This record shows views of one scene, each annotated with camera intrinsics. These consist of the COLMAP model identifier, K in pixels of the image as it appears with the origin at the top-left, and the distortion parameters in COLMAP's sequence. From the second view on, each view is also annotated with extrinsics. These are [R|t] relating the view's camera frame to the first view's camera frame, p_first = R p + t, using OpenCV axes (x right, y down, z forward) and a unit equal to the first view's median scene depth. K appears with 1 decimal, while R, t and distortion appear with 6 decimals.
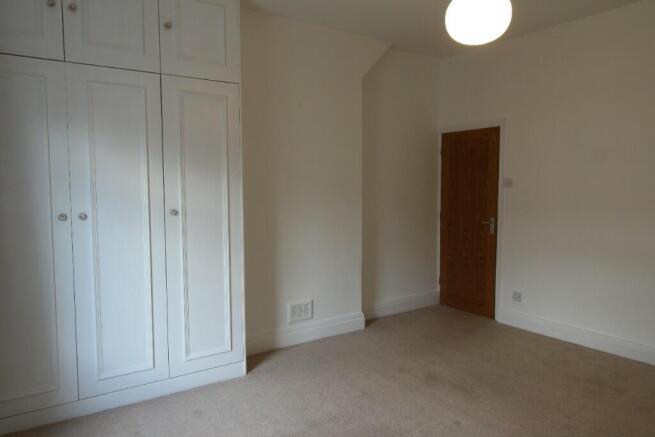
lens RADIAL K [[462.1, 0, 327.7], [0, 462.1, 220.1], [0, 0, 1]] dist [0.012878, -0.013479]
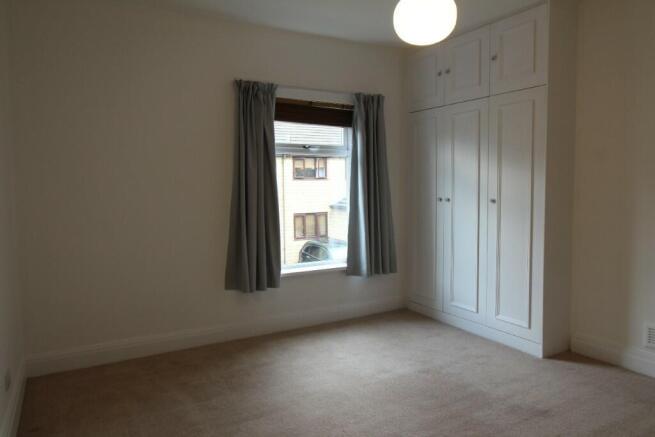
lens RADIAL K [[462.1, 0, 328.0], [0, 462.1, 217.1], [0, 0, 1]] dist [0.012878, -0.013479]
pose [[-0.076535, 0.080047, -0.993849, 1.020454], [-0.064699, 0.994273, 0.085063, -0.053585], [0.994966, 0.070811, -0.070917, 0.649247]]
